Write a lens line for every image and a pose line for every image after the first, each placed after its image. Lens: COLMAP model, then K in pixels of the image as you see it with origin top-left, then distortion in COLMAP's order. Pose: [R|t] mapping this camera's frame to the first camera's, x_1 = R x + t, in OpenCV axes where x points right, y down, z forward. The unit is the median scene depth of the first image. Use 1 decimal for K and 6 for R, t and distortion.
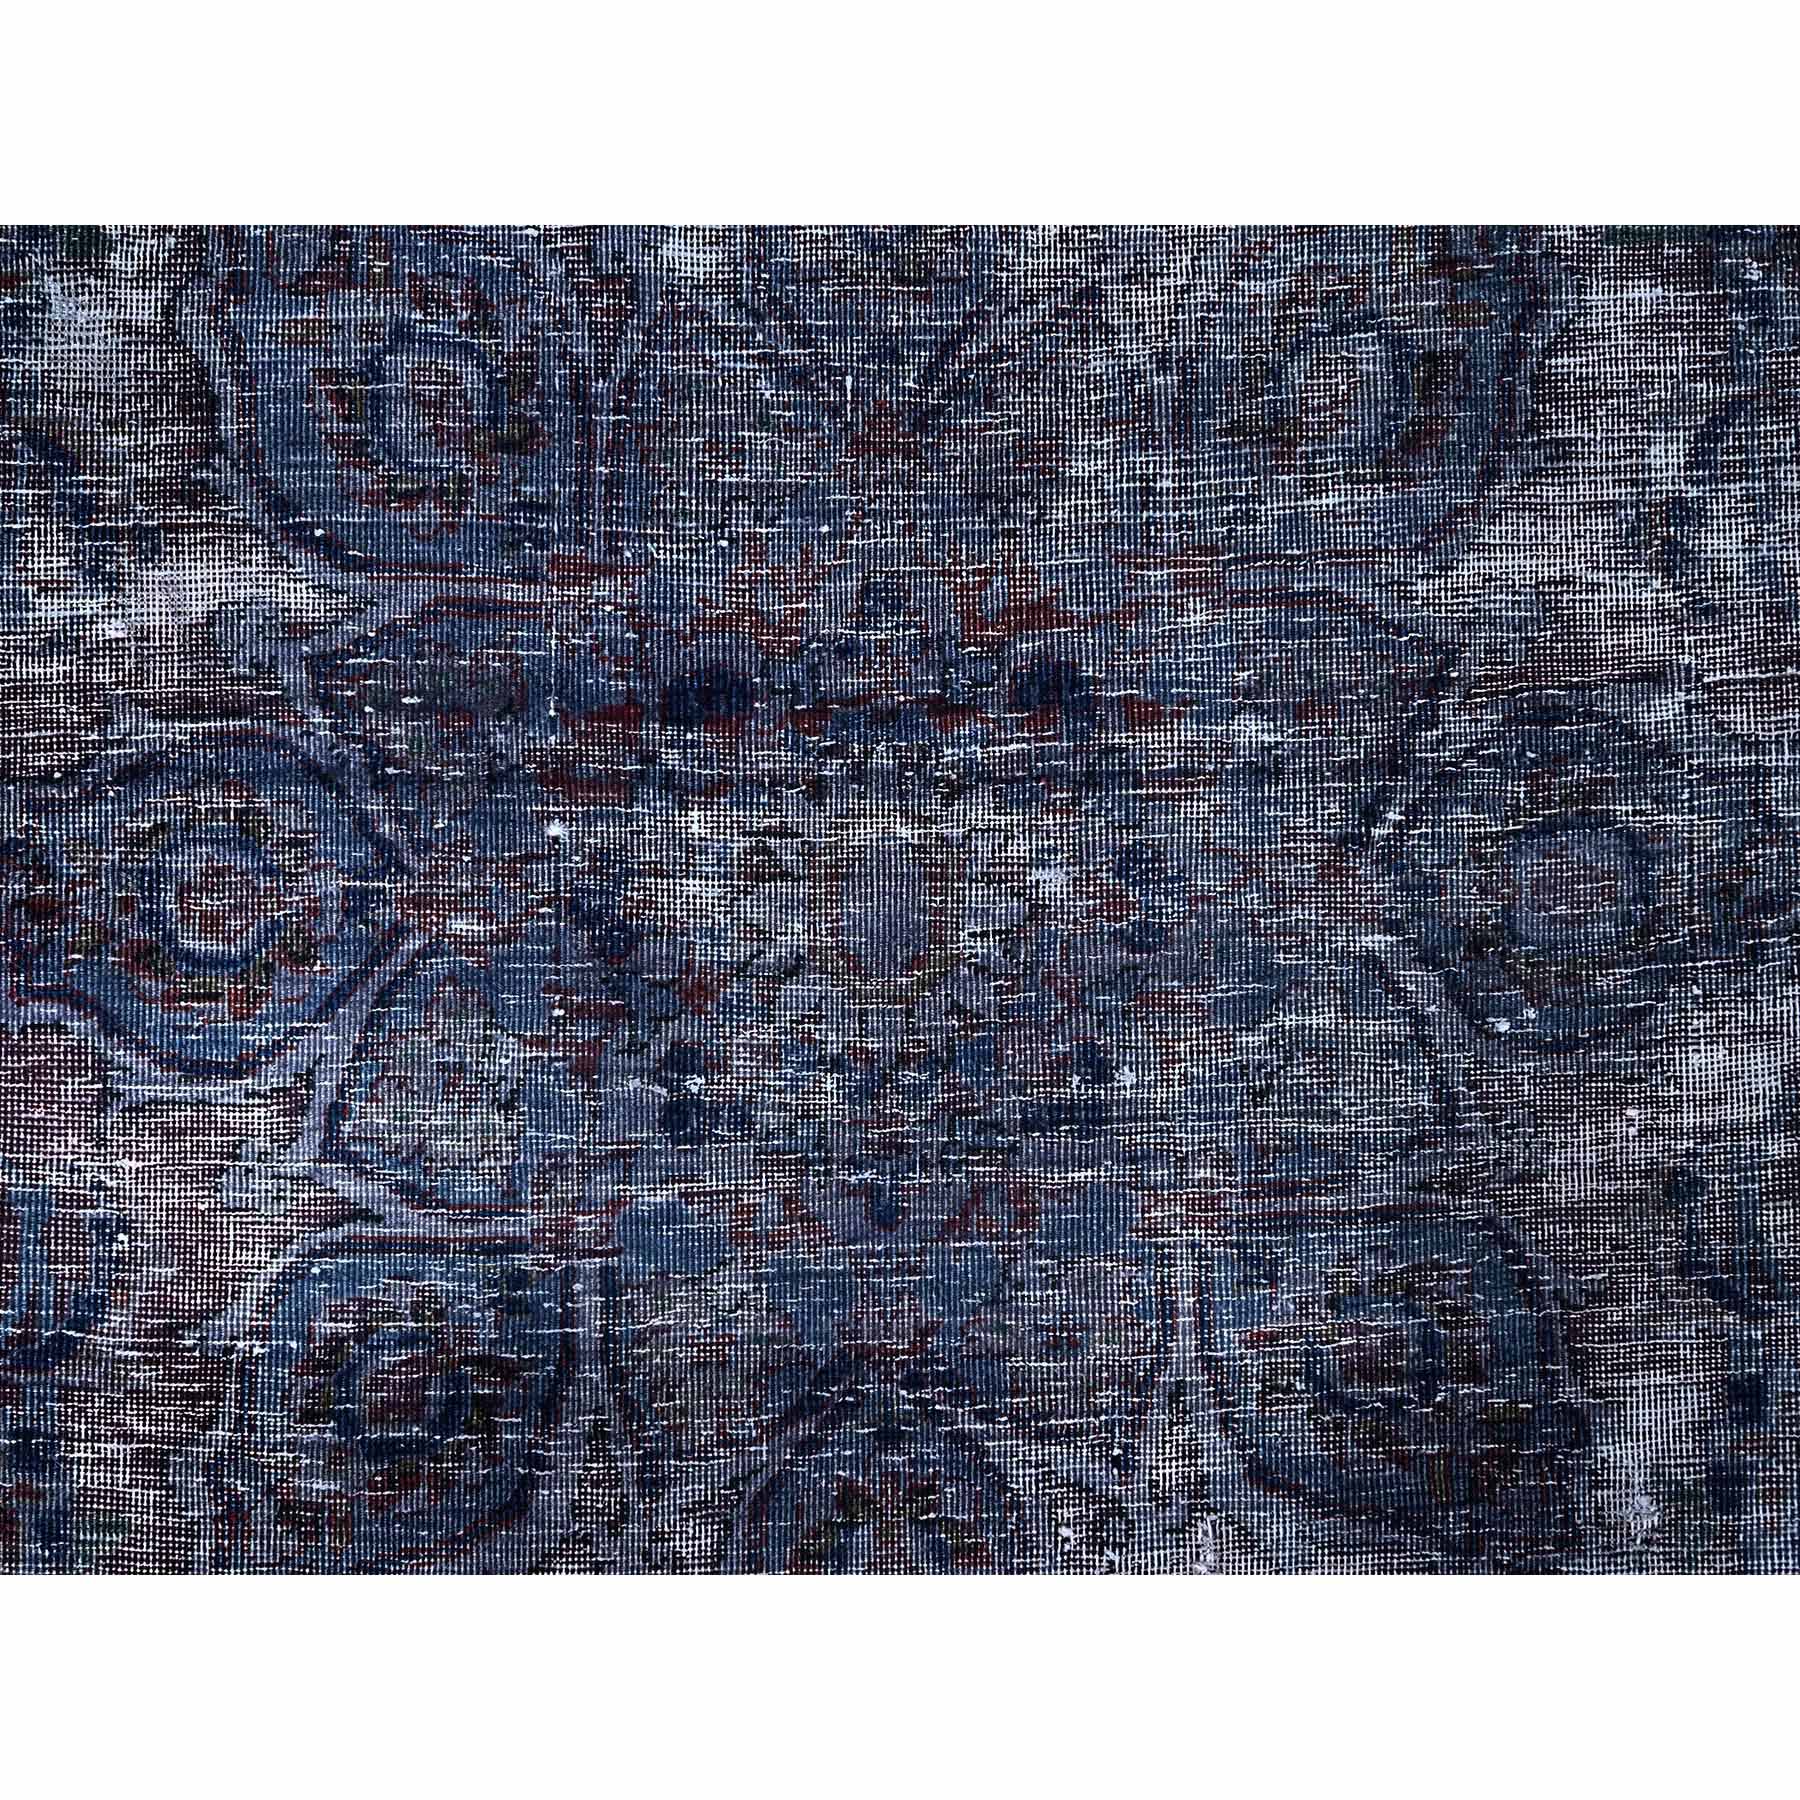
lens RADIAL K [[1937.6, 0, 902.6], [0, 1937.6, 899.9], [0, 0, 1]] dist [-0.003517, 0.000000]
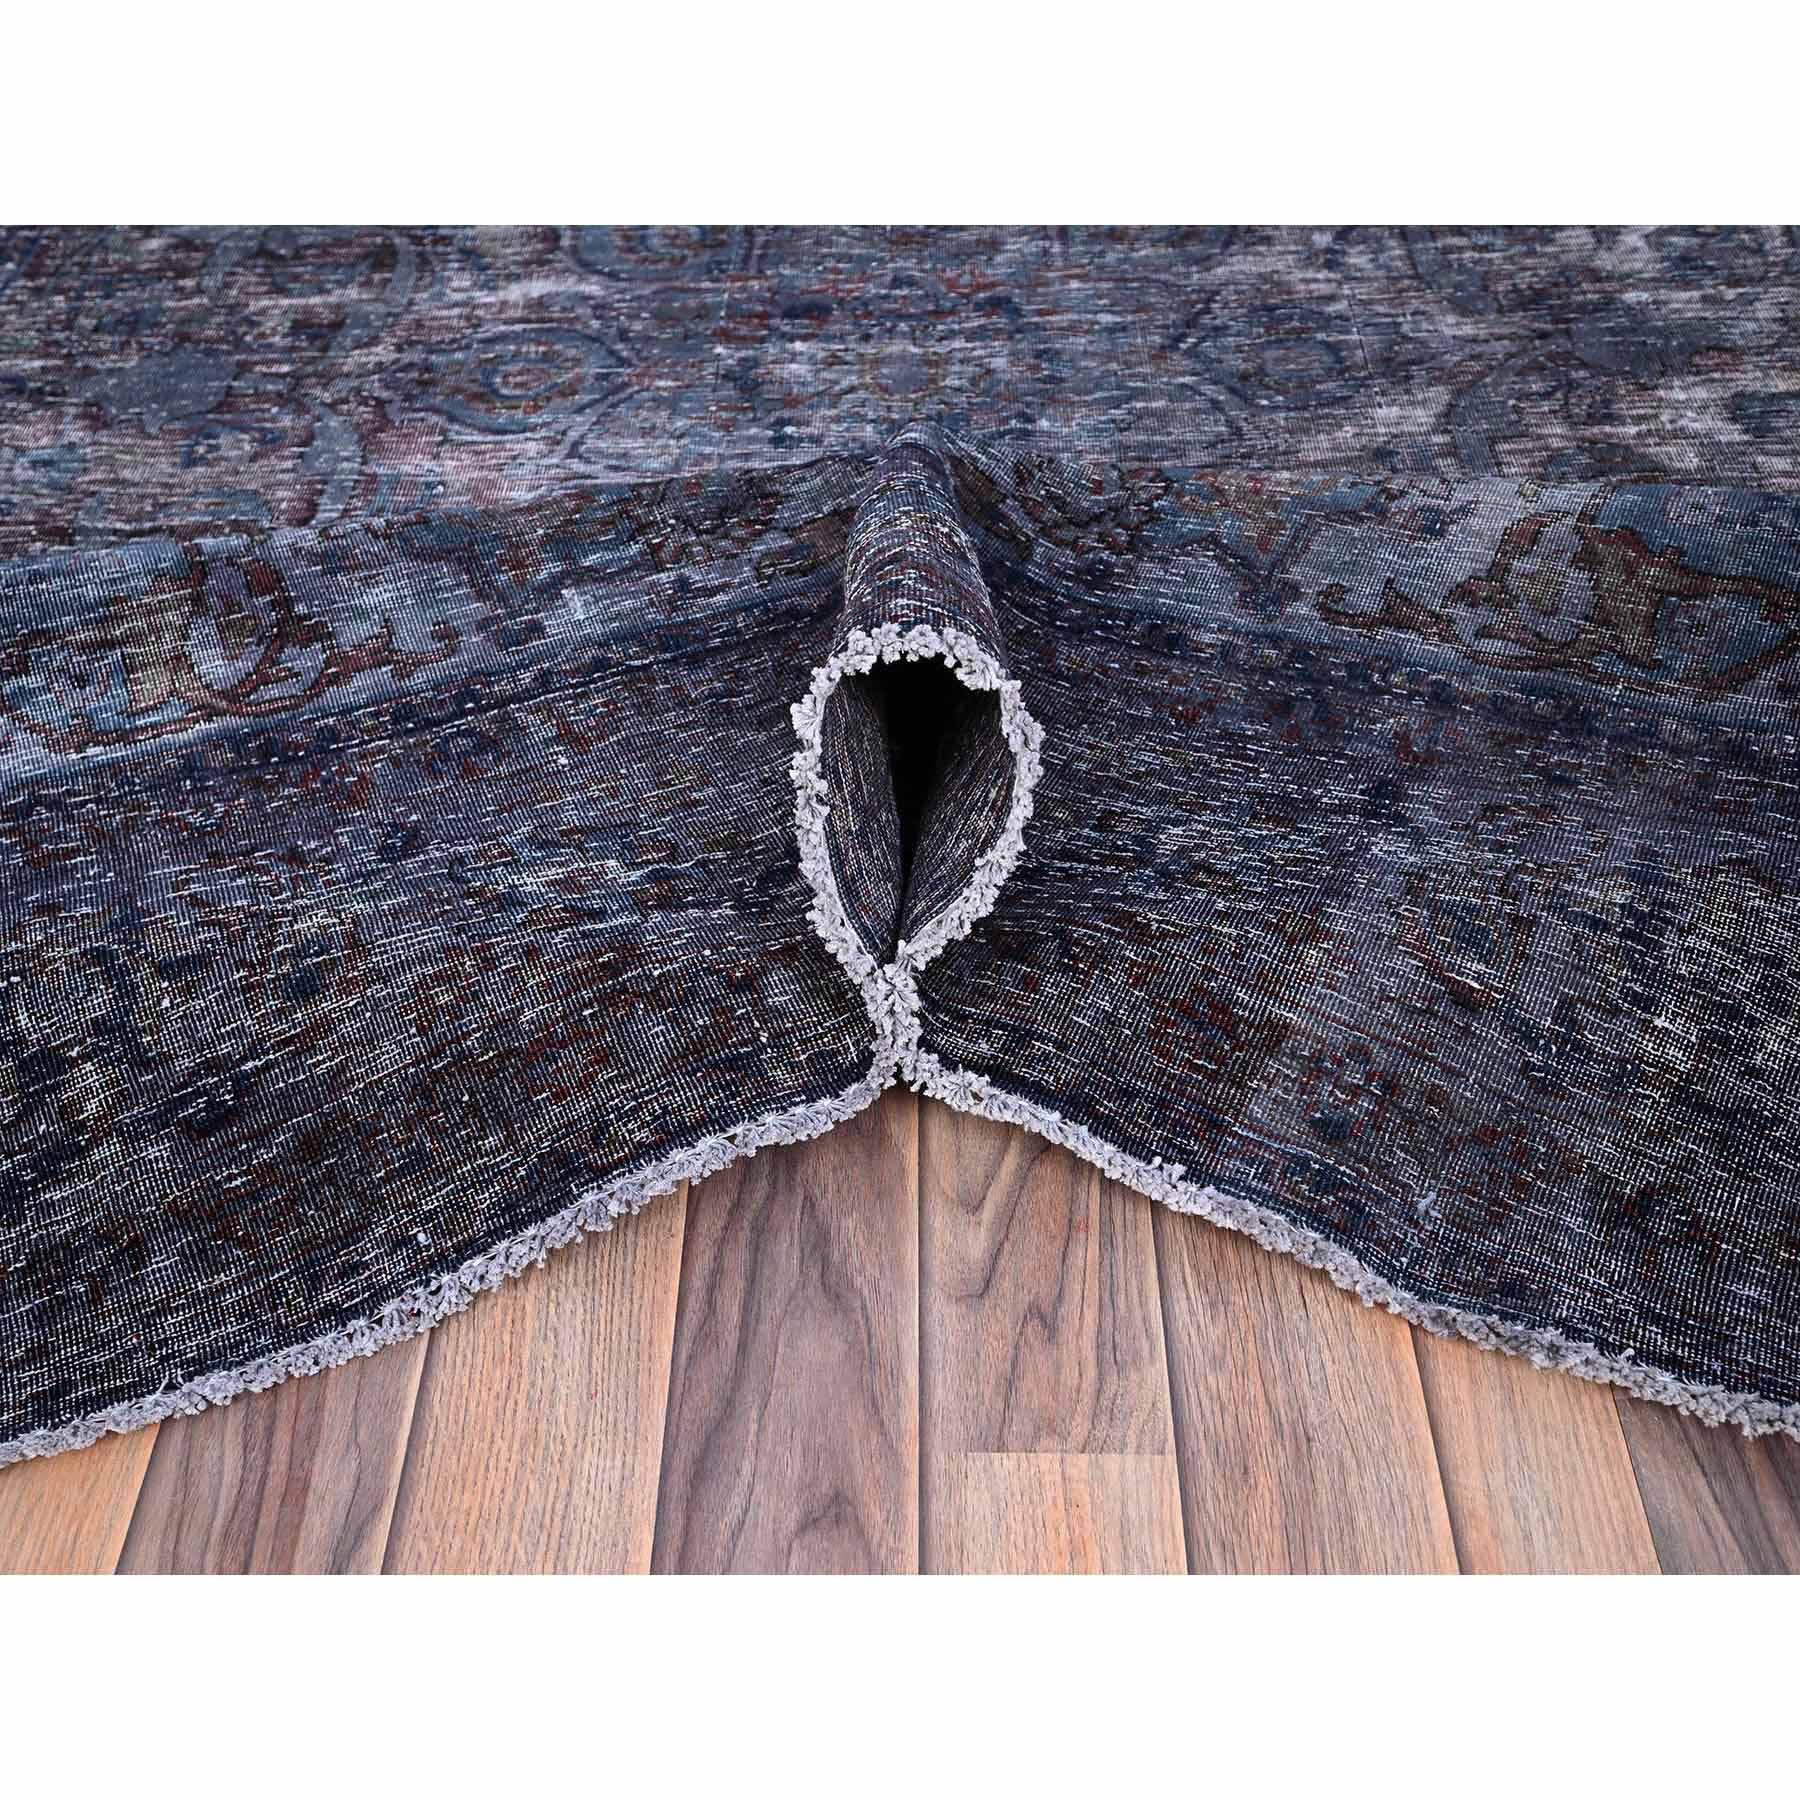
lens RADIAL K [[1937.6, 0, 892.2], [0, 1937.6, 902.5], [0, 0, 1]] dist [-0.003517, 0.000000]
pose [[0.999363, -0.006147, -0.035165, 0.039706], [-0.018650, 0.750036, -0.661134, 1.521307], [0.030439, 0.661369, 0.749443, 0.003771]]
